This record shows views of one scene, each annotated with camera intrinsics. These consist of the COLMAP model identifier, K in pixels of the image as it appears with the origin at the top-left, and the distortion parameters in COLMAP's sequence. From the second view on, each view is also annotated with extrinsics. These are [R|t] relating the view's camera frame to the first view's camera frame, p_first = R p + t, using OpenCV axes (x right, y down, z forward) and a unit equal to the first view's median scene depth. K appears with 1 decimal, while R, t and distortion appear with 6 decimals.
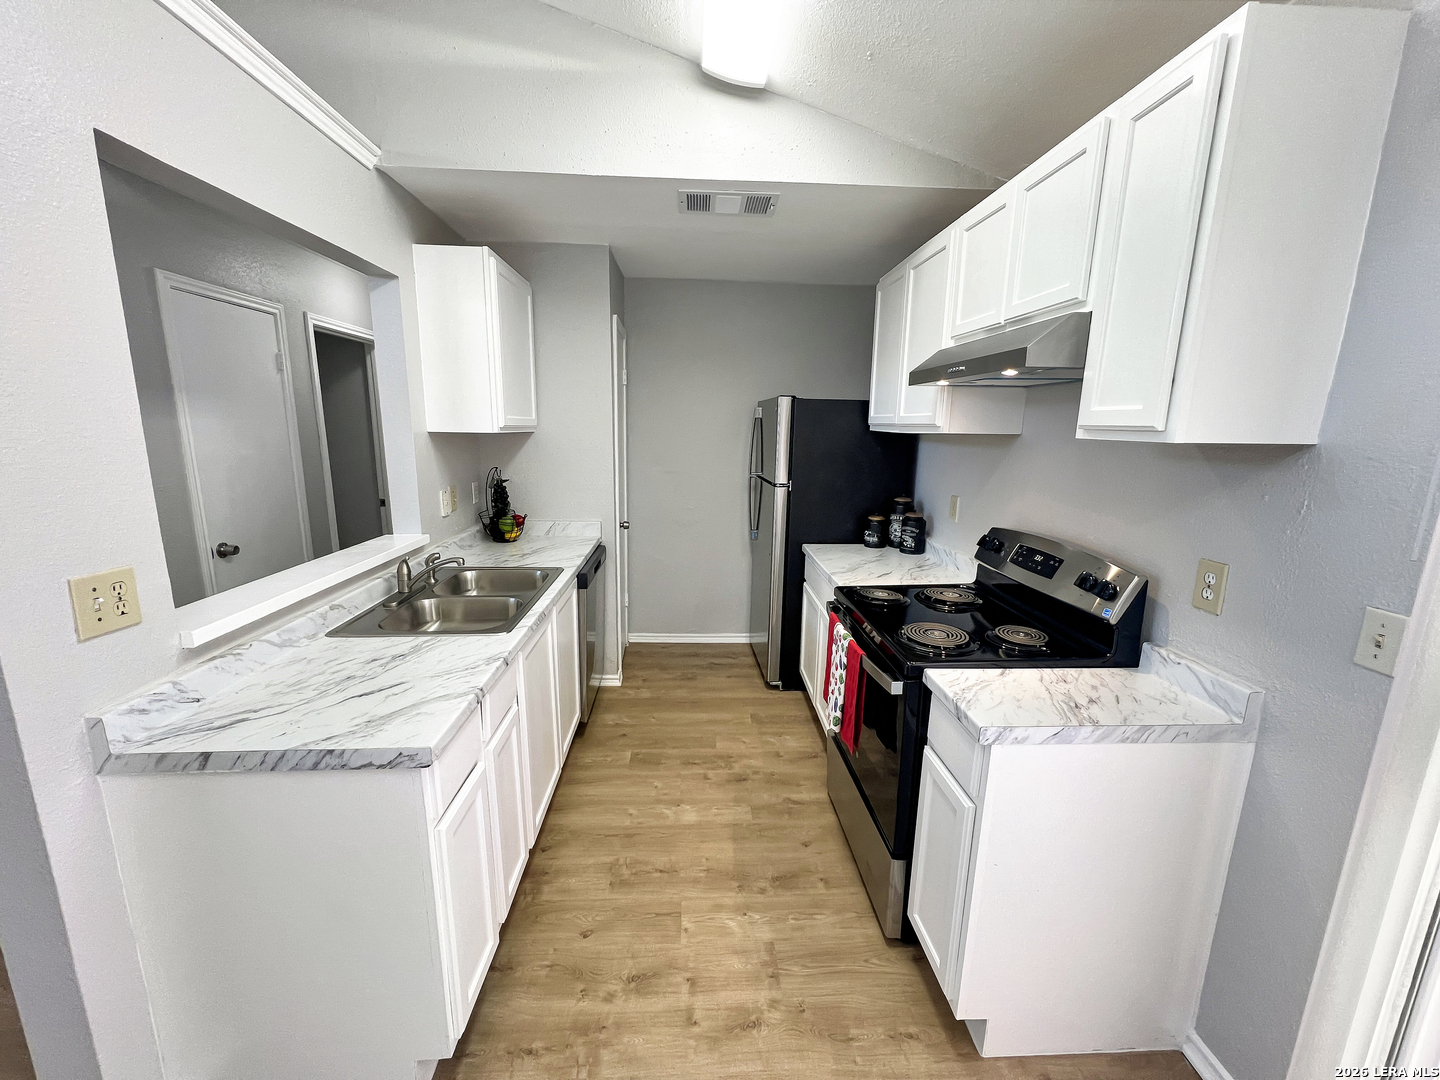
lens RADIAL K [[573.0, 0, 724.0], [0, 573.0, 539.9], [0, 0, 1]] dist [-0.001738, -0.000131]
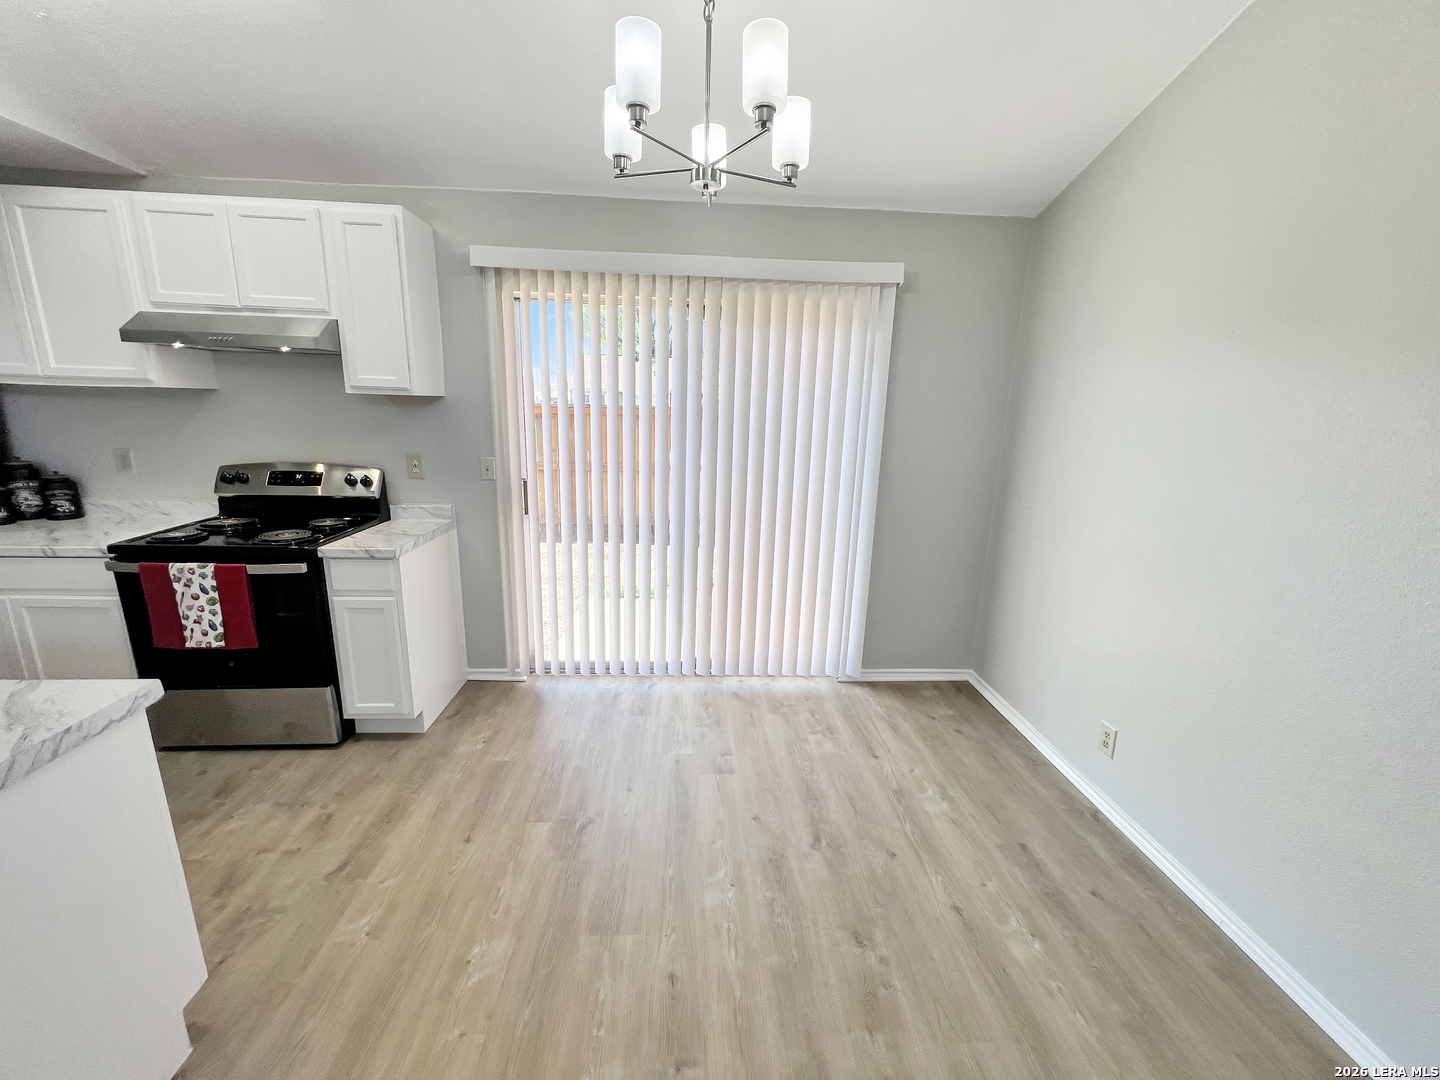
lens RADIAL K [[573.0, 0, 716.3], [0, 573.0, 538.8], [0, 0, 1]] dist [-0.001738, -0.000131]
pose [[0.001133, -0.243867, 0.969808, -1.057737], [0.168529, 0.955984, 0.240194, 0.016059], [-0.985696, 0.163169, 0.042182, -0.098842]]
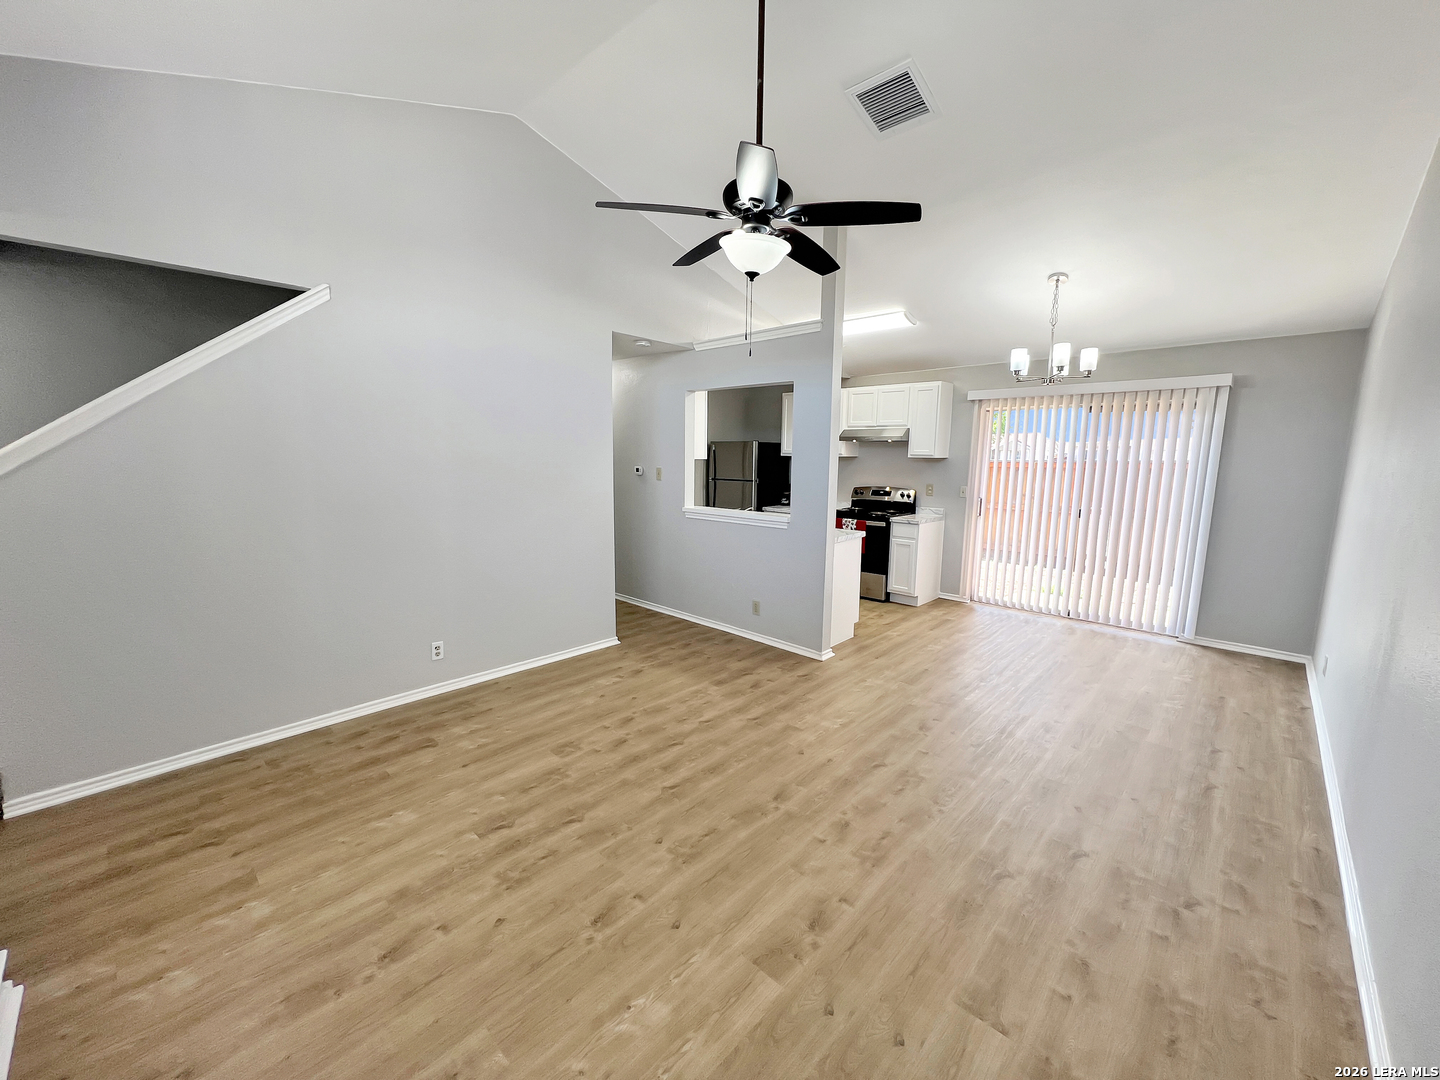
lens RADIAL K [[573.0, 0, 722.1], [0, 573.0, 542.4], [0, 0, 1]] dist [-0.001738, -0.000131]
pose [[0.721866, -0.116933, 0.682082, -2.953425], [0.138839, 0.990053, 0.022792, 0.138453], [-0.677962, 0.078247, 0.730921, -0.977367]]
